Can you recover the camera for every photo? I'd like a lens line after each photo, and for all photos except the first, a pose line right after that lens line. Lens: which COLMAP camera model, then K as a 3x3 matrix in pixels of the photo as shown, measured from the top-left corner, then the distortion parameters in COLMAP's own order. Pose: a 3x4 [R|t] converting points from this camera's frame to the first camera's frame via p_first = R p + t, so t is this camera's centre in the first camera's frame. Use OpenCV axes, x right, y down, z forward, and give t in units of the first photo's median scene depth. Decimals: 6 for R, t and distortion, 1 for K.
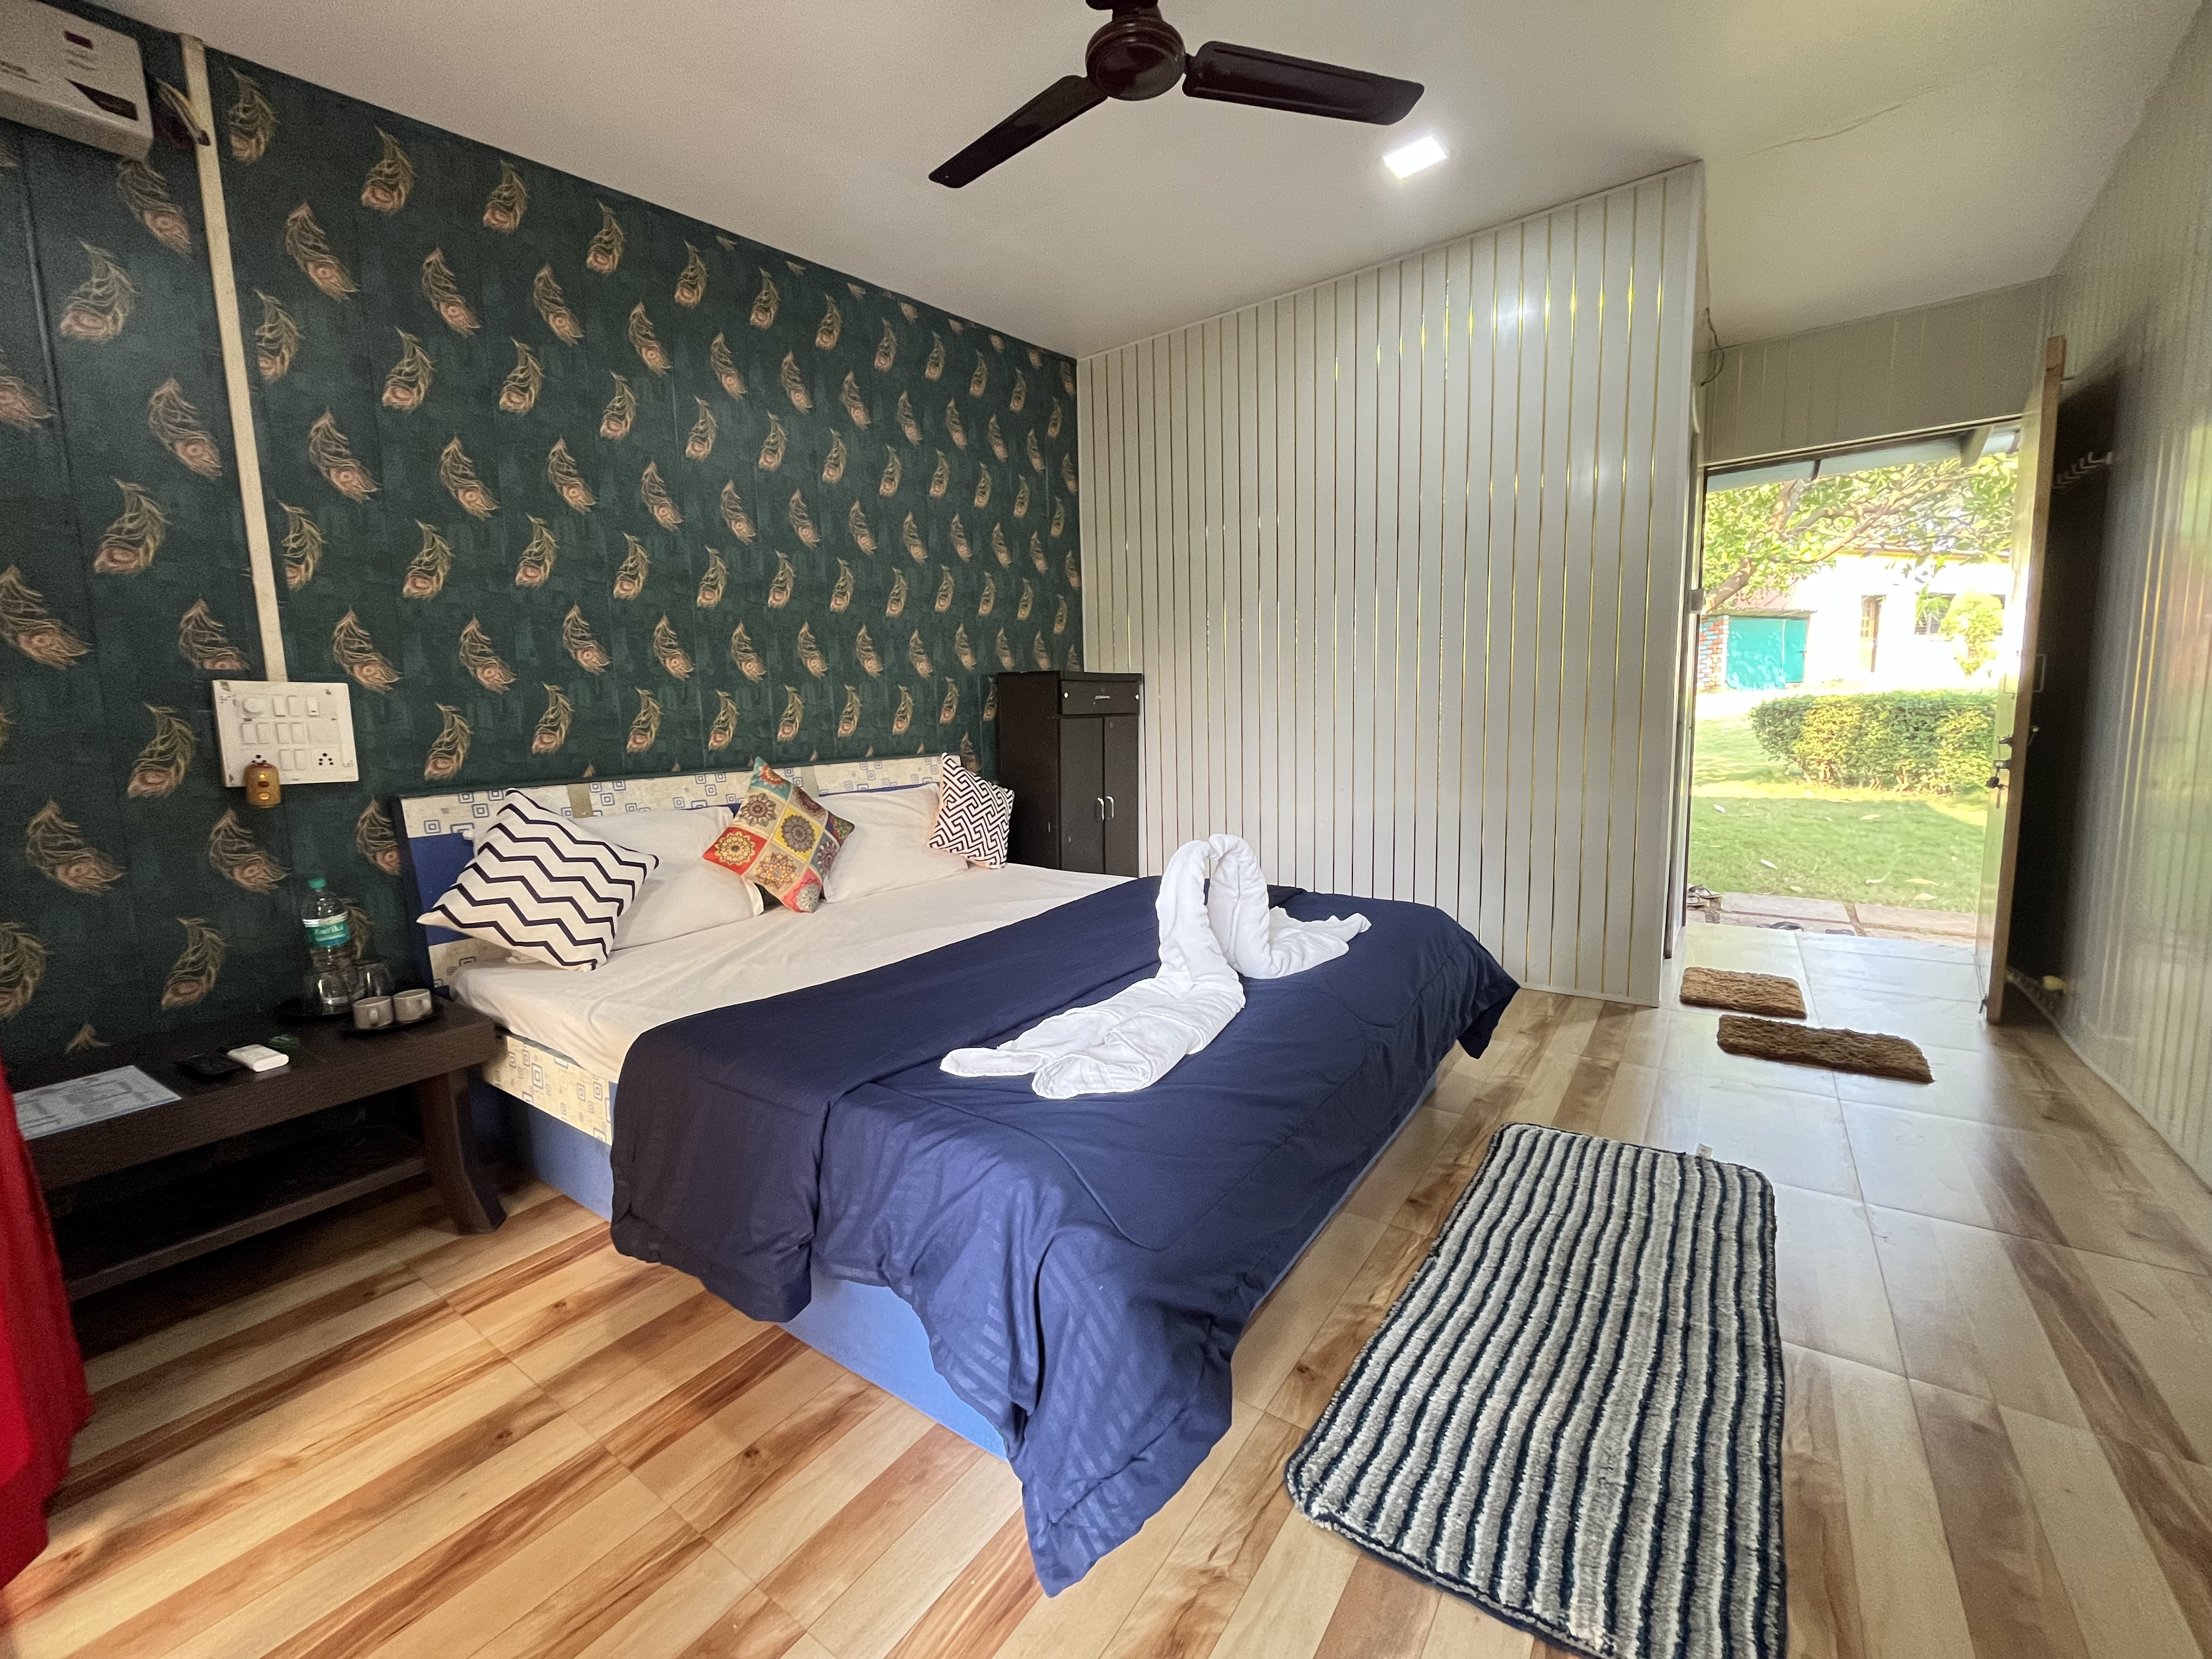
lens RADIAL K [[894.6, 0, 1099.2], [0, 894.6, 836.5], [0, 0, 1]] dist [-0.000974, -0.000204]
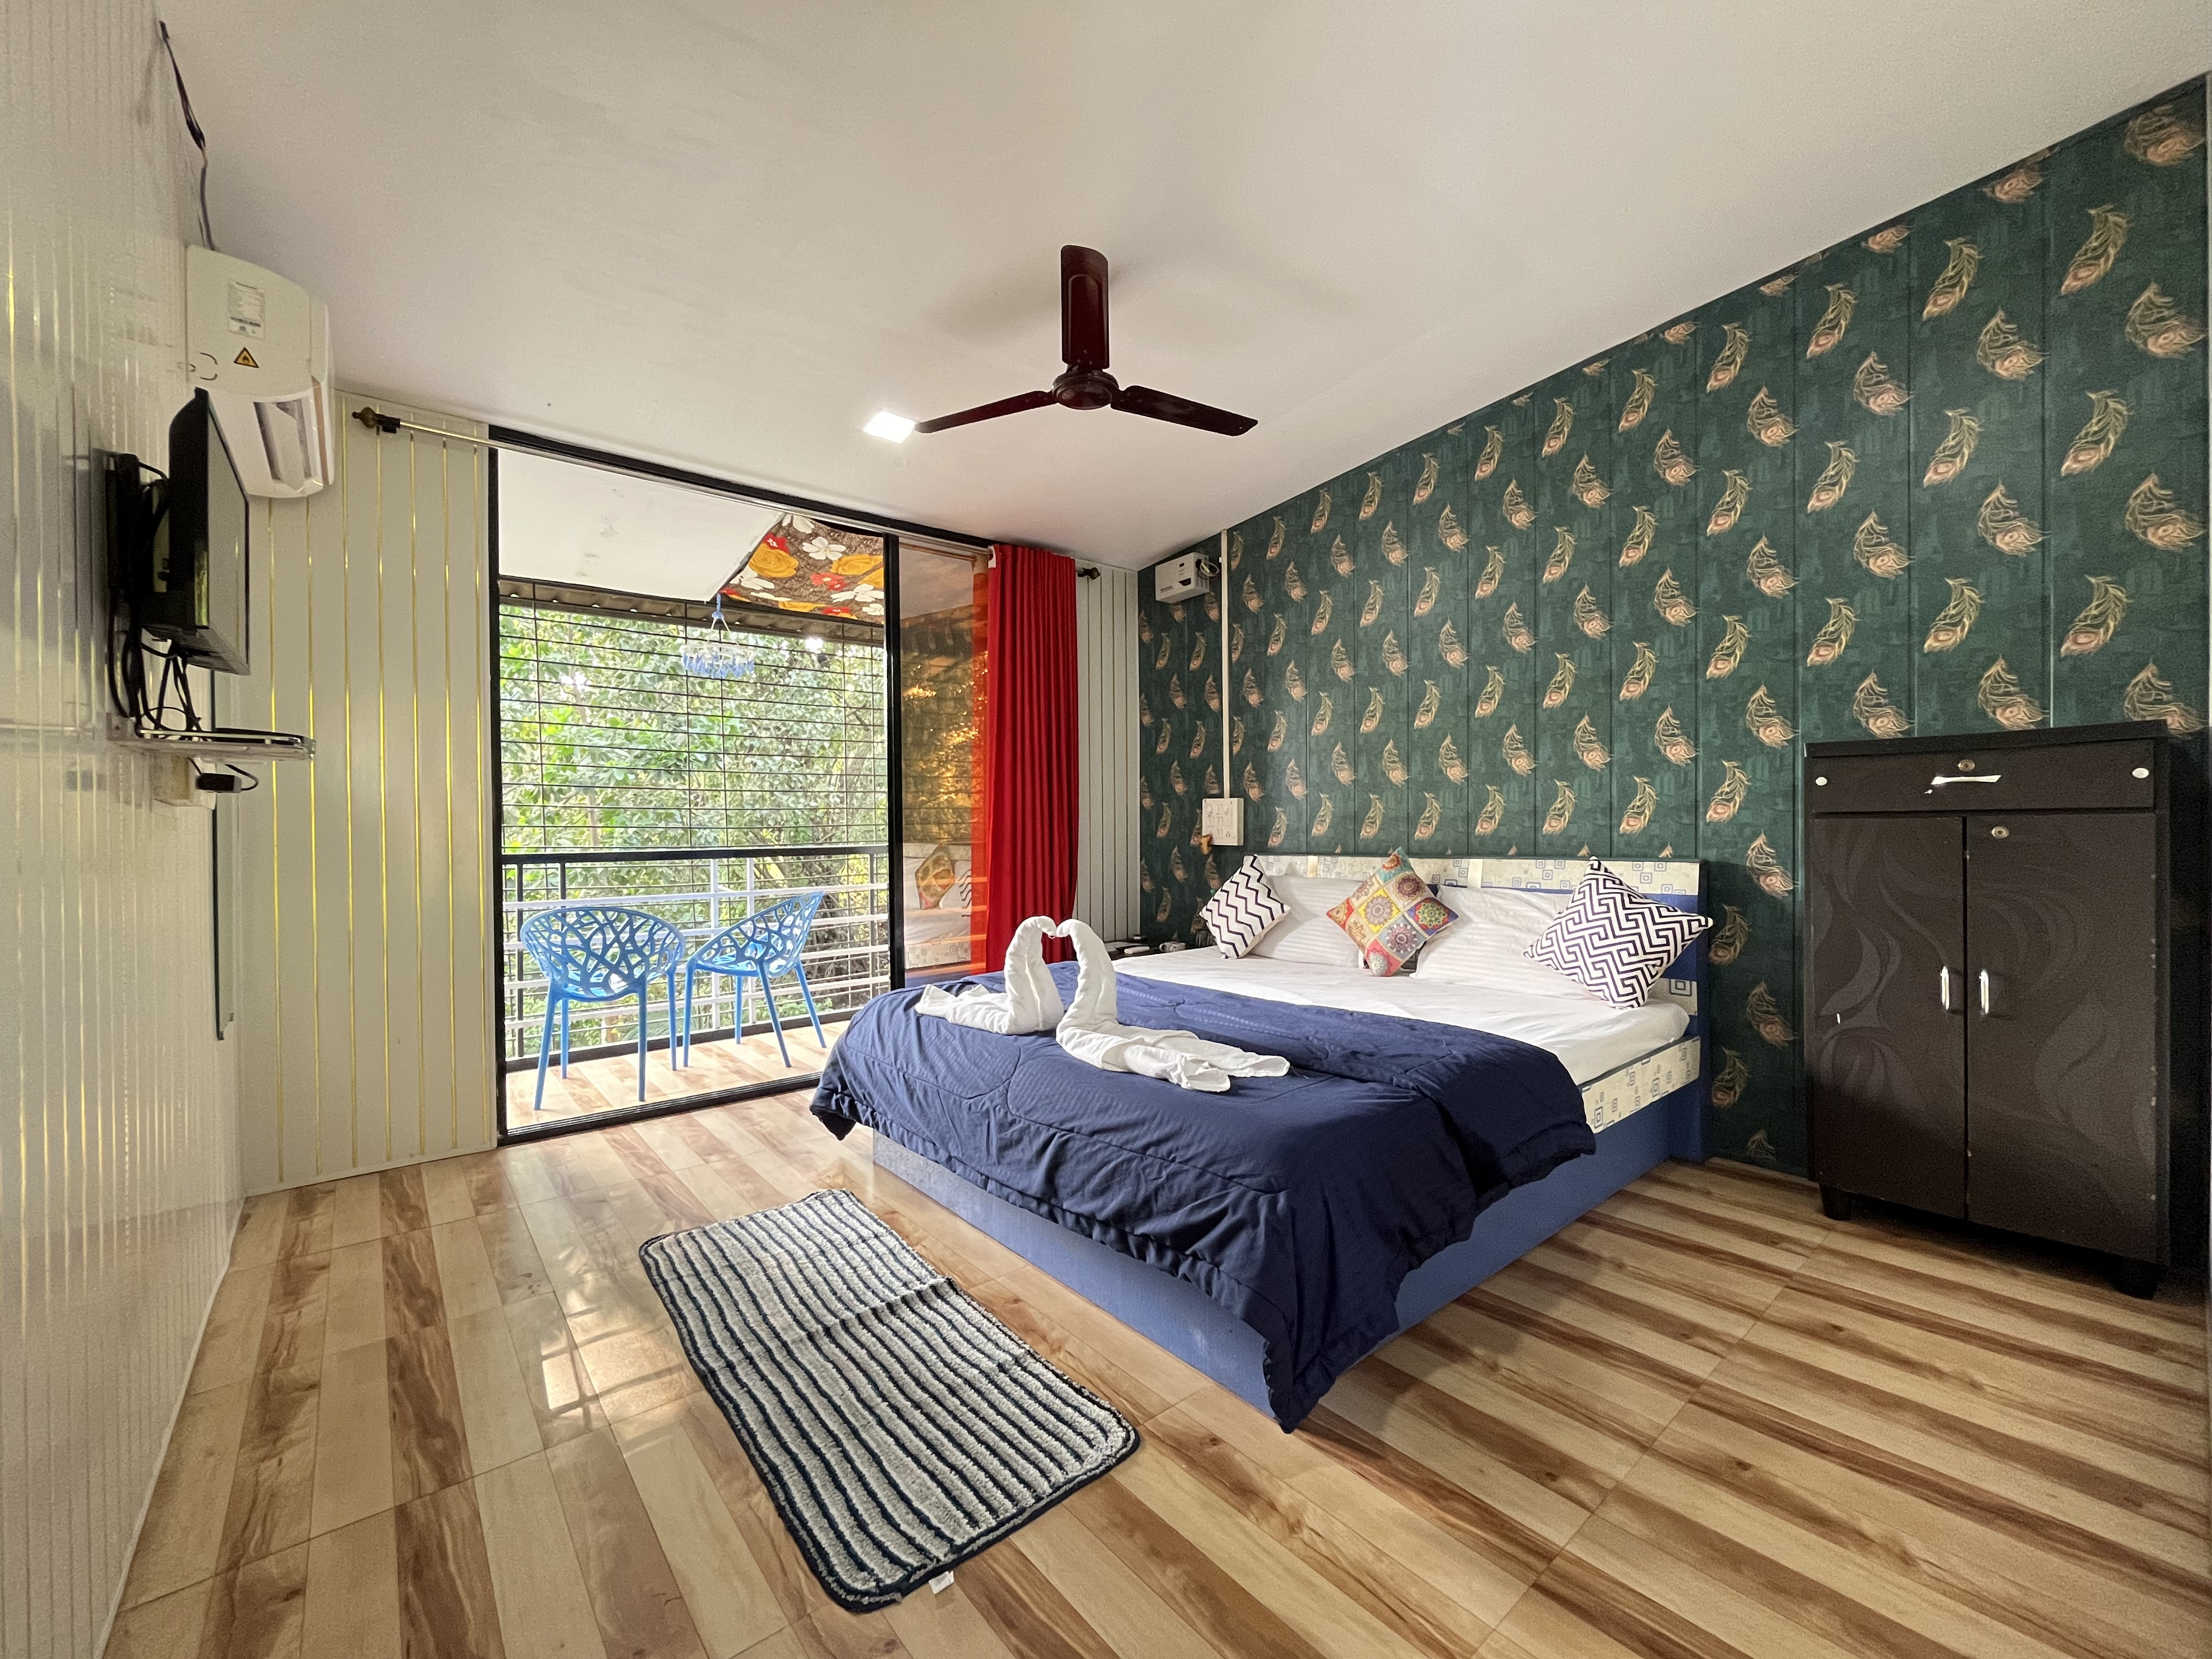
lens RADIAL K [[894.6, 0, 1102.3], [0, 894.6, 821.2], [0, 0, 1]] dist [-0.000974, -0.000204]
pose [[-0.247638, 0.040838, -0.967992, 0.961132], [-0.091922, 0.993614, 0.065435, -0.175670], [0.964482, 0.105184, -0.242303, 0.934414]]
